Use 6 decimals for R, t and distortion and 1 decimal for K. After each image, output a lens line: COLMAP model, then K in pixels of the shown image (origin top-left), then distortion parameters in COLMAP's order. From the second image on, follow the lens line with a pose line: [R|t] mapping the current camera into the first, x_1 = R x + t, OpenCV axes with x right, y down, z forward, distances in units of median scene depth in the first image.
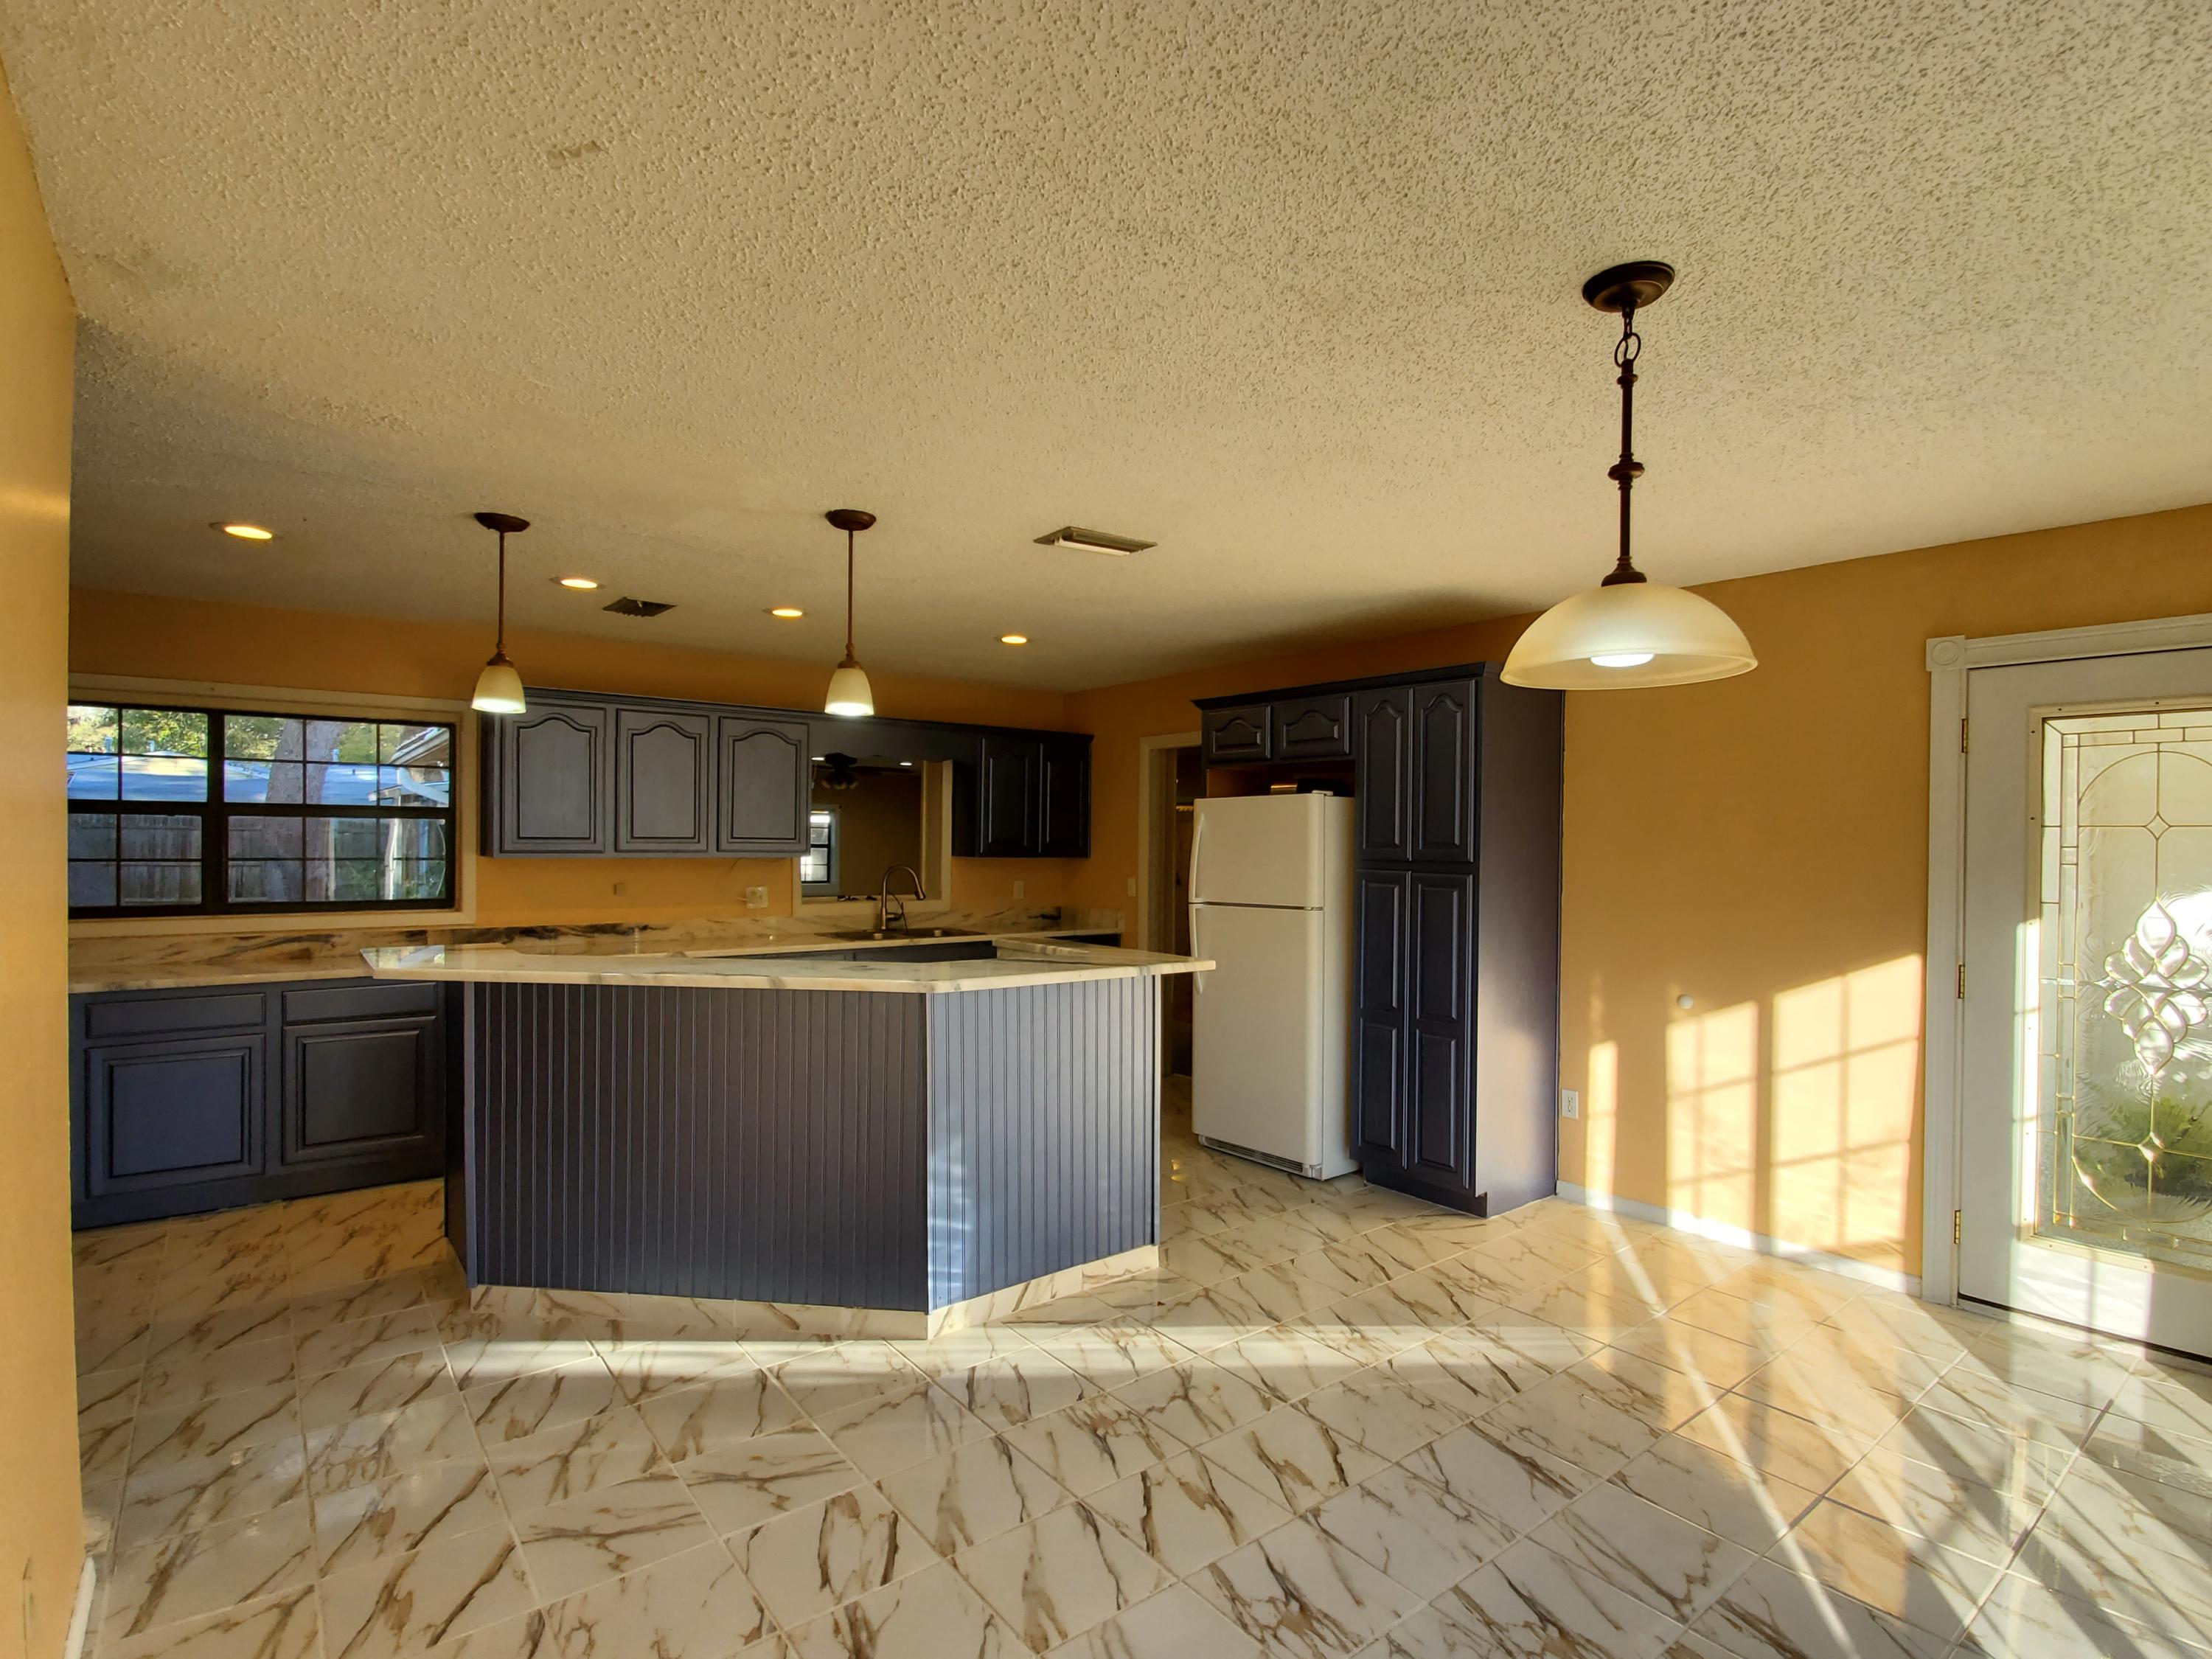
lens RADIAL K [[1077.0, 0, 1114.8], [0, 1077.0, 840.8], [0, 0, 1]] dist [-0.006511, -0.004839]
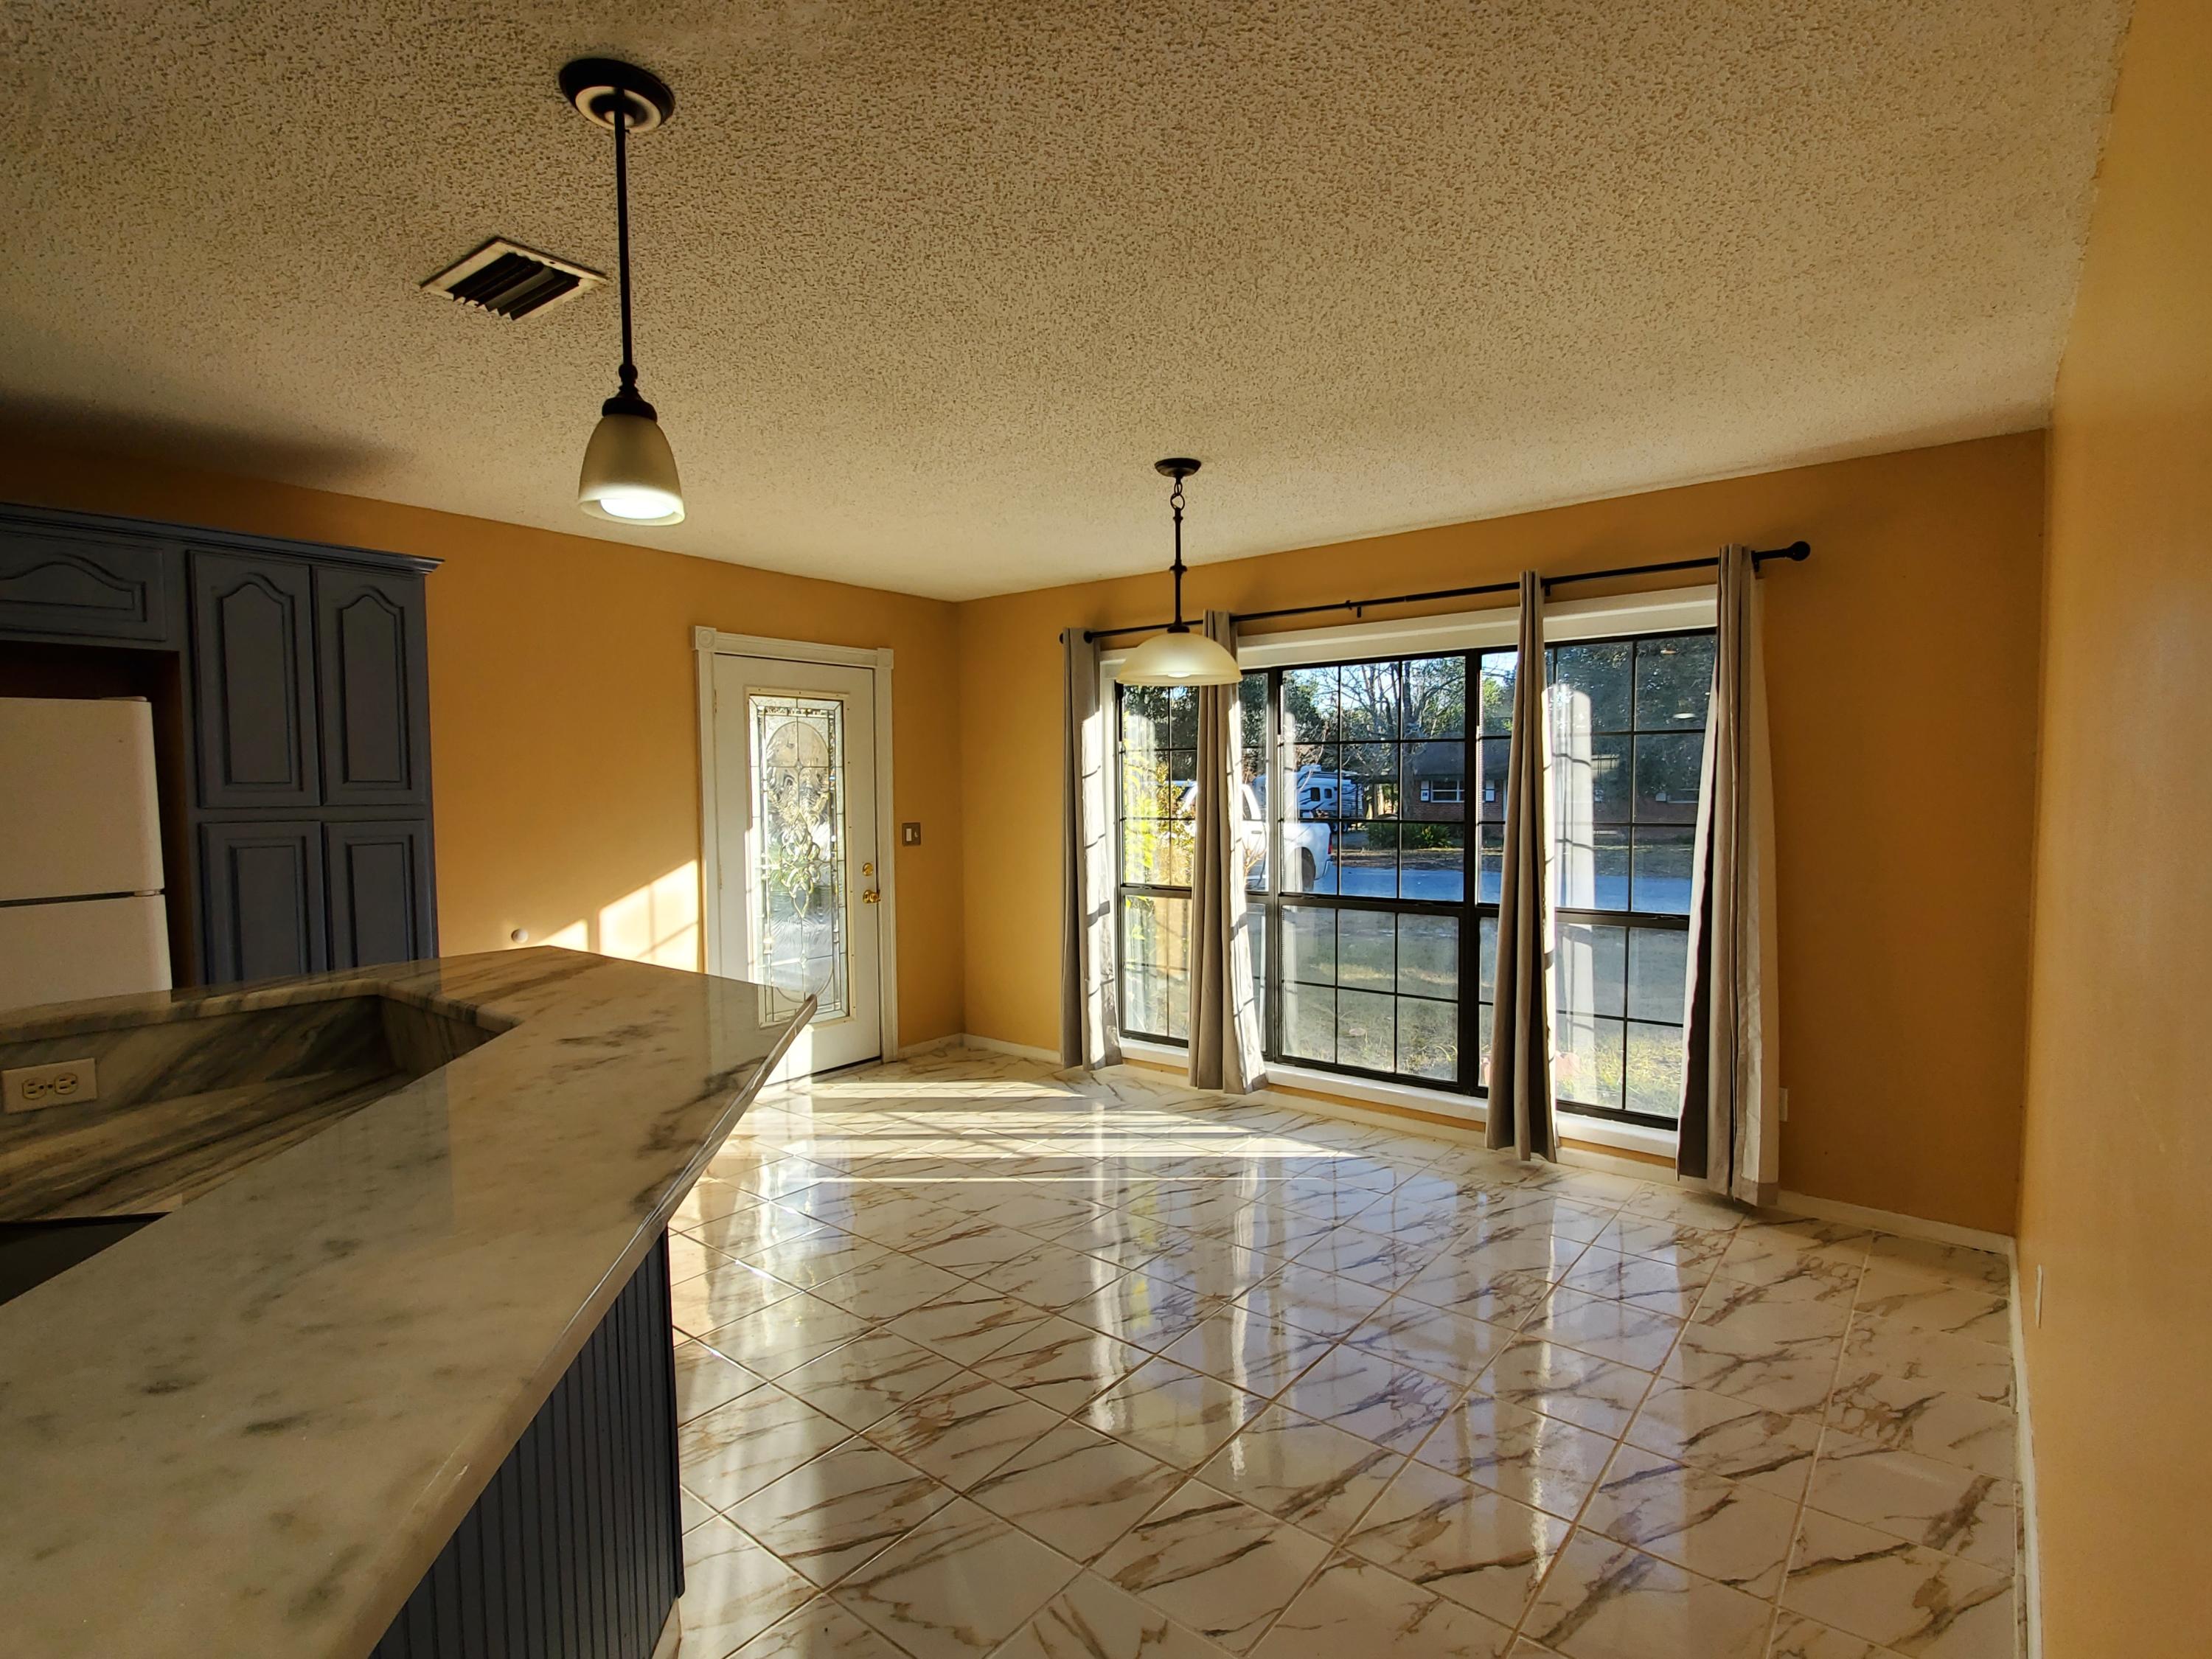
lens RADIAL K [[1077.0, 0, 1116.5], [0, 1077.0, 834.4], [0, 0, 1]] dist [-0.006511, -0.004839]
pose [[-0.228539, -0.052512, 0.972118, -0.836782], [0.004385, 0.998479, 0.054967, 0.001952], [-0.973525, 0.016825, -0.227961, 0.977083]]
